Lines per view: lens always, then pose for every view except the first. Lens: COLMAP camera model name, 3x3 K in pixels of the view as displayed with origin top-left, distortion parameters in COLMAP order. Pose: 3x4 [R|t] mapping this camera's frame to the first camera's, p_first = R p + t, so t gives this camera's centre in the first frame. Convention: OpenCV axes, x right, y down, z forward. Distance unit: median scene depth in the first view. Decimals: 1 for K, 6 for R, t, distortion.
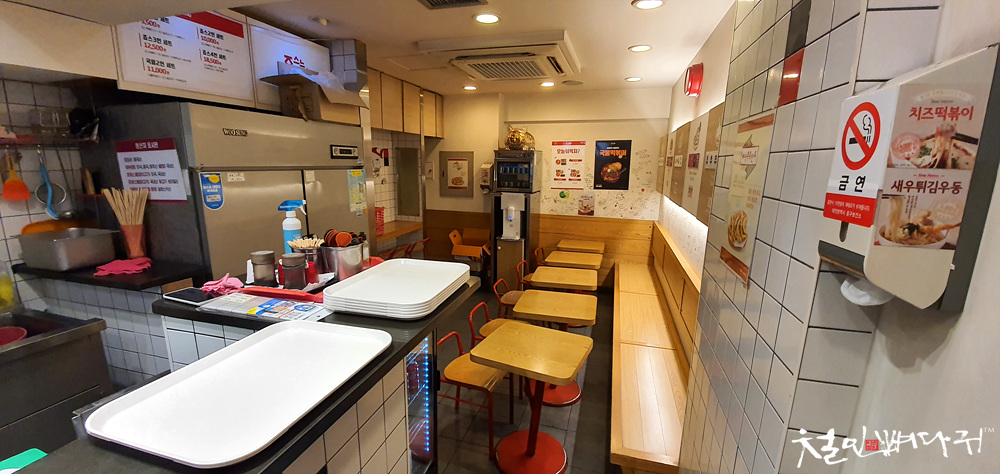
lens RADIAL K [[398.2, 0, 500.0], [0, 398.2, 237.0], [0, 0, 1]] dist [0.021412, -0.020722]
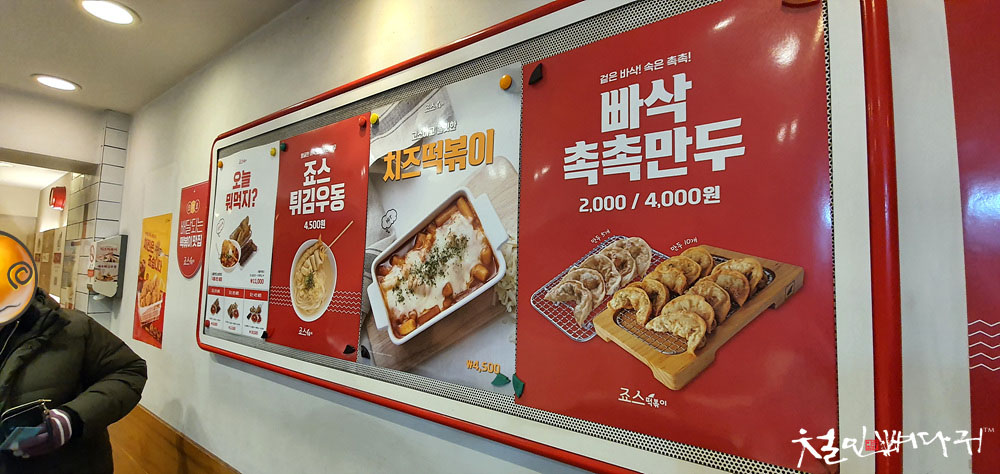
lens RADIAL K [[398.2, 0, 500.0], [0, 398.2, 237.0], [0, 0, 1]] dist [0.021412, -0.020722]
pose [[0.318522, 0.064961, 0.945687, -0.322965], [0.162301, 0.979179, -0.121927, 0.152450], [-0.933918, 0.192322, 0.301347, -0.848928]]
